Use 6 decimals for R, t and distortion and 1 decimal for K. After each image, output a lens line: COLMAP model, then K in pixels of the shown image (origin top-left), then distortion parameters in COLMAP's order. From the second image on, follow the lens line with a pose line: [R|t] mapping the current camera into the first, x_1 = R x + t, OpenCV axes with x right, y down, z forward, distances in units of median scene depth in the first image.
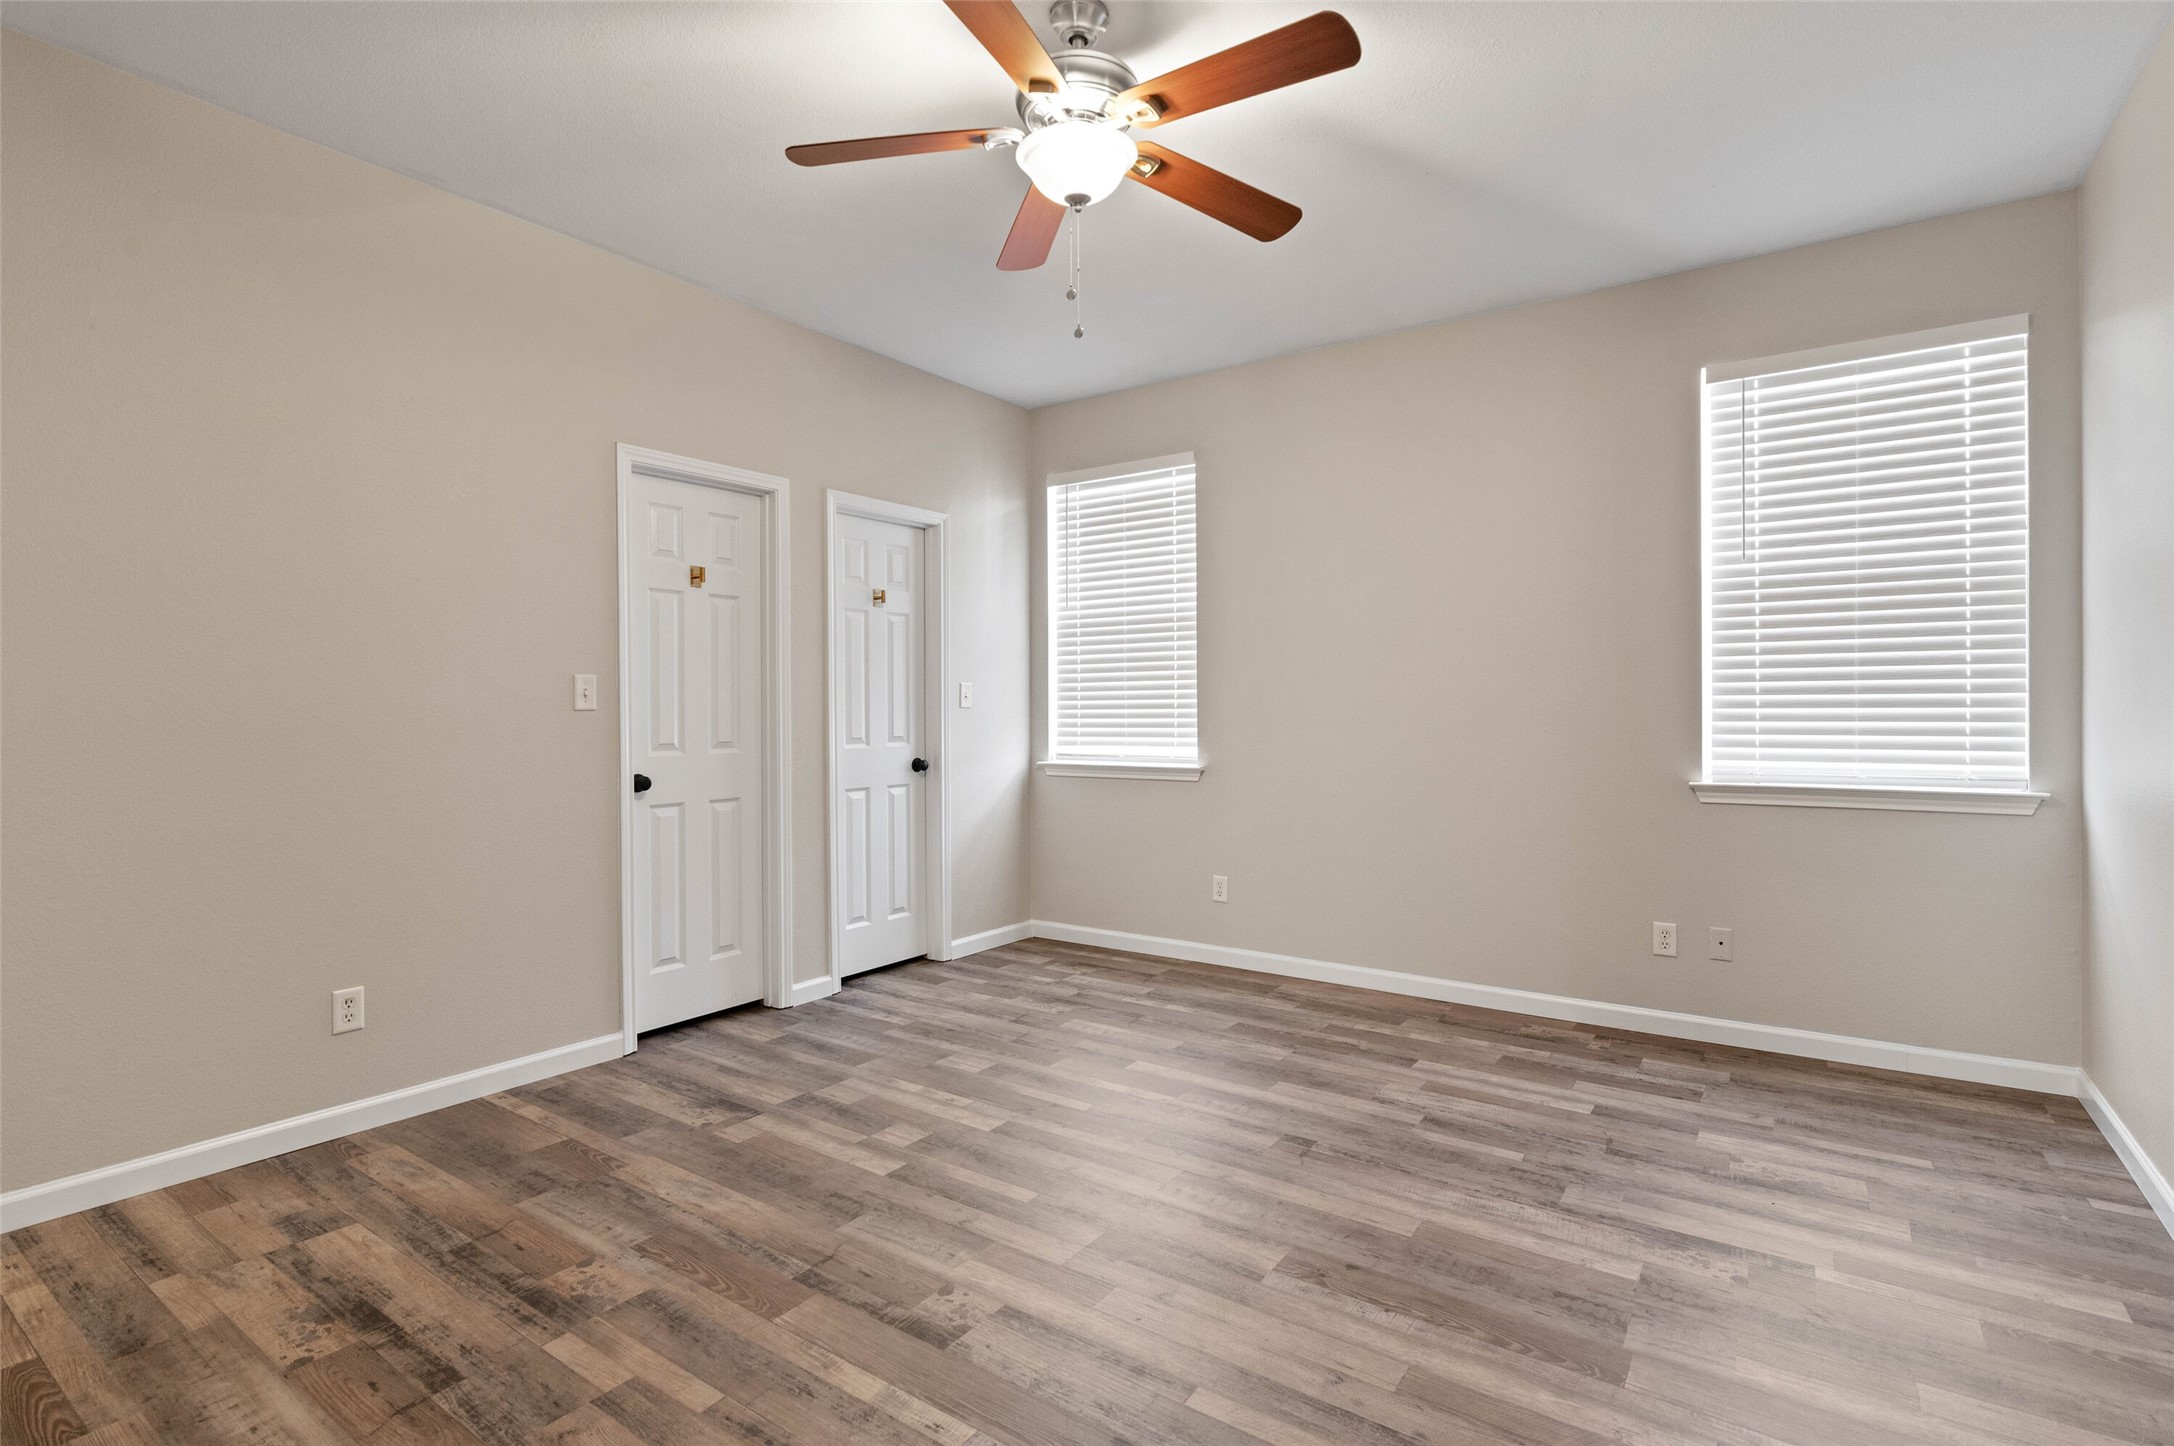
lens RADIAL K [[1048.8, 0, 1093.8], [0, 1048.8, 711.4], [0, 0, 1]] dist [-0.002374, -0.000390]
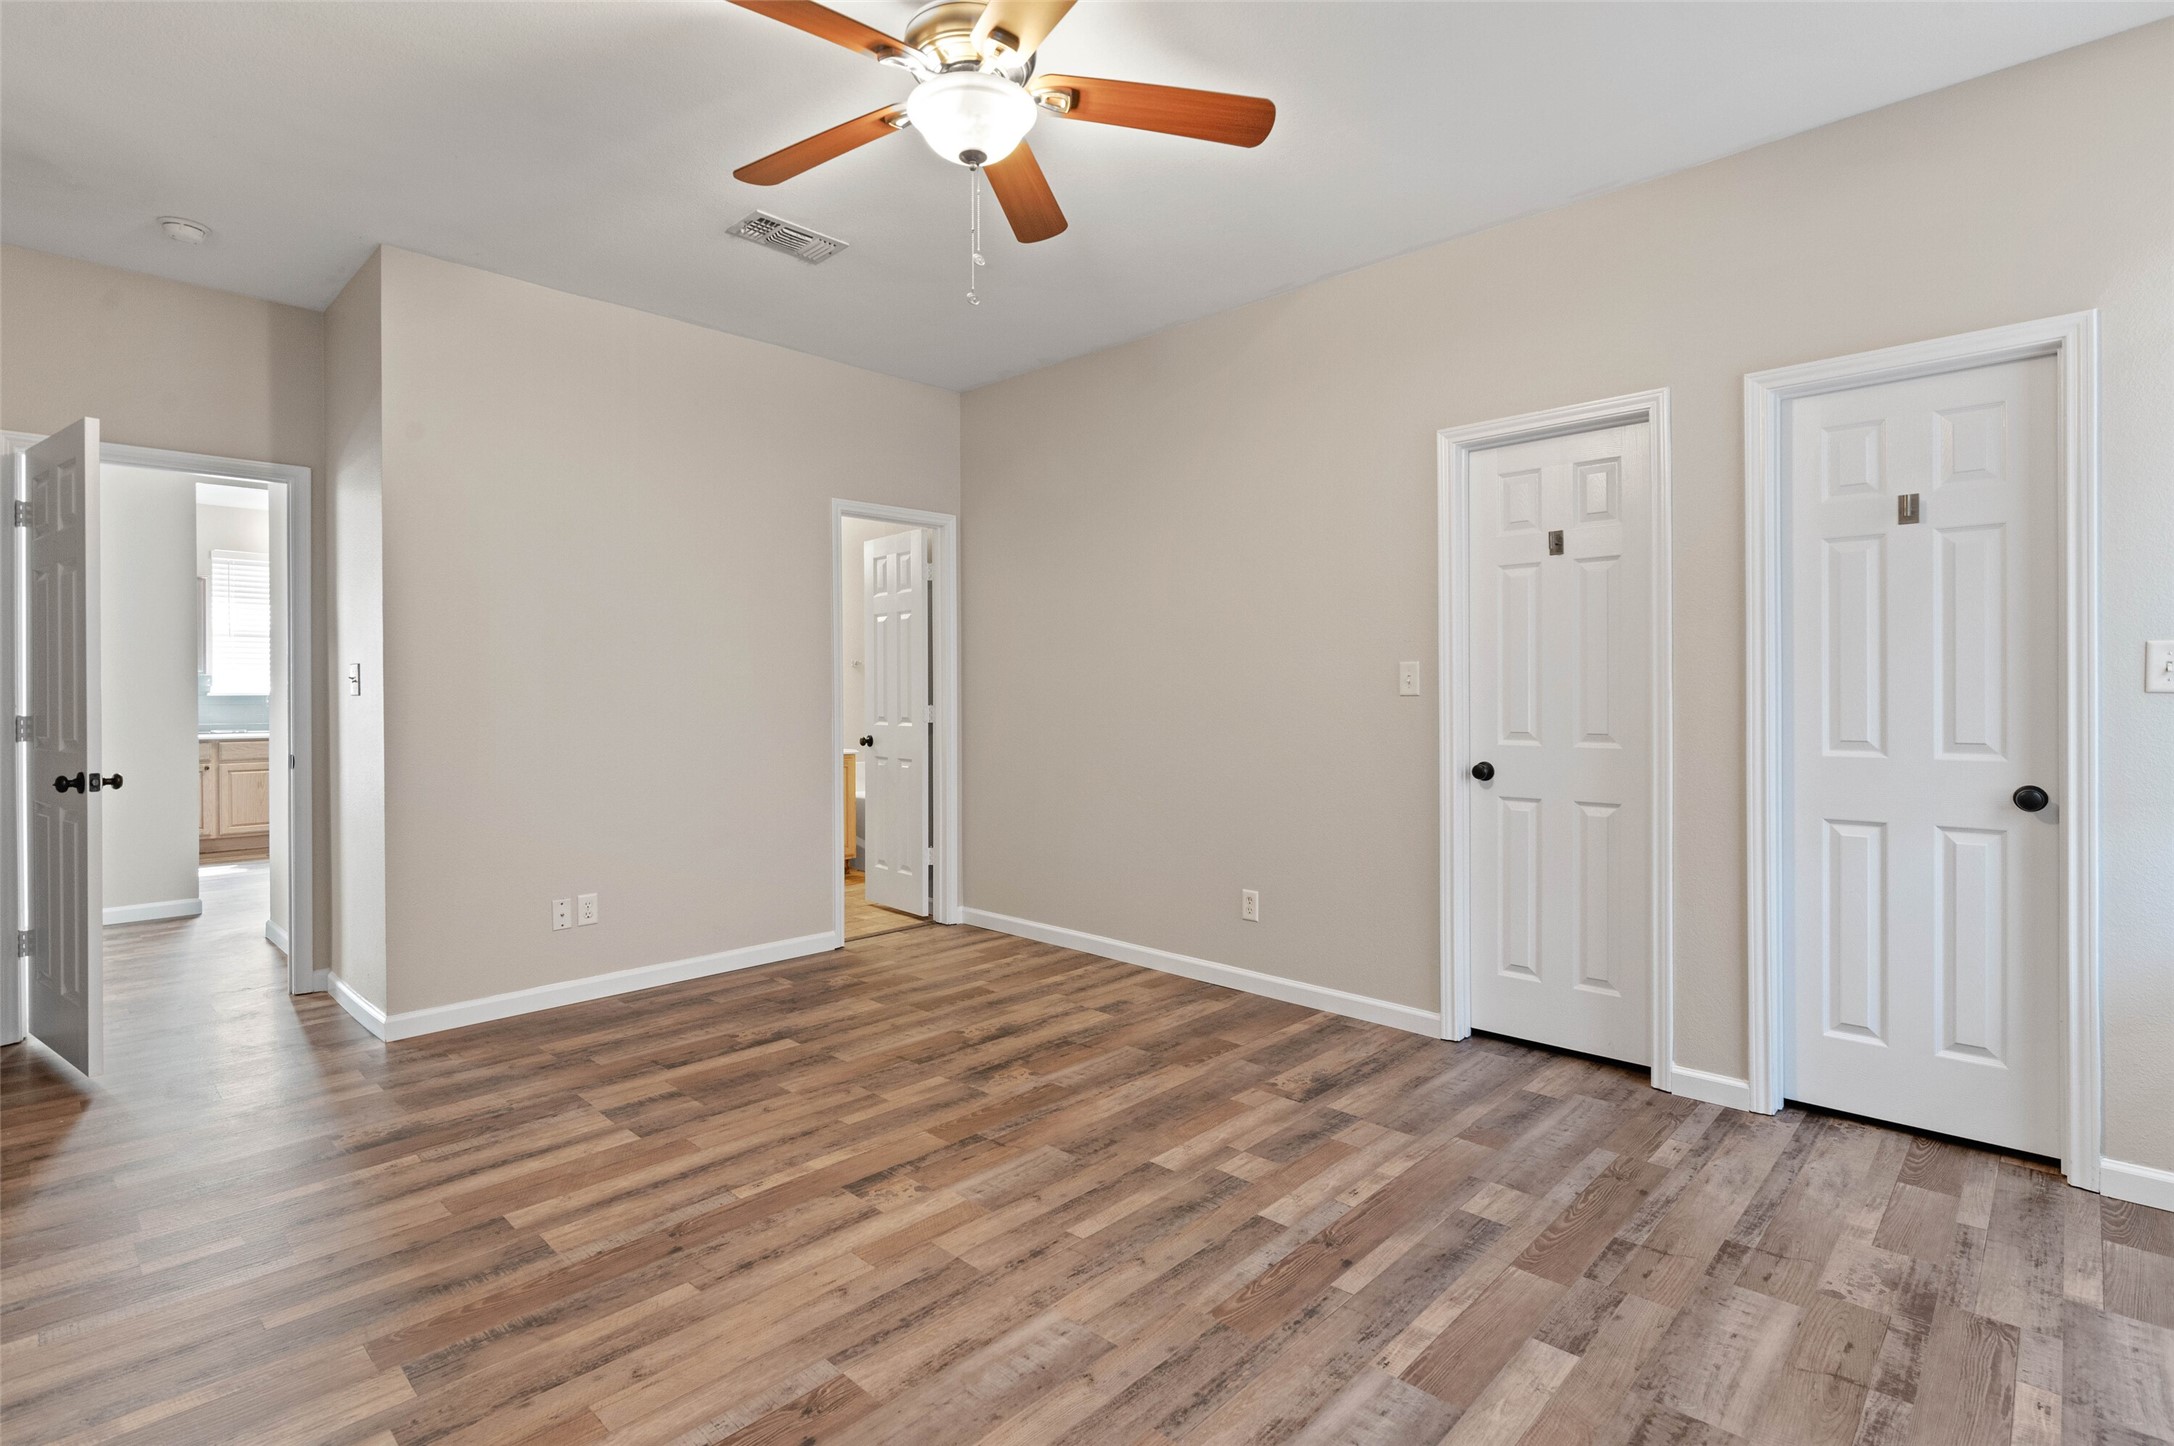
lens RADIAL K [[1048.8, 0, 1093.8], [0, 1048.8, 711.4], [0, 0, 1]] dist [-0.002374, -0.000390]
pose [[-0.160883, 0.018970, -0.986791, 0.742411], [0.000578, 0.999817, 0.019126, -0.007000], [0.986973, 0.002506, -0.160864, 1.039040]]
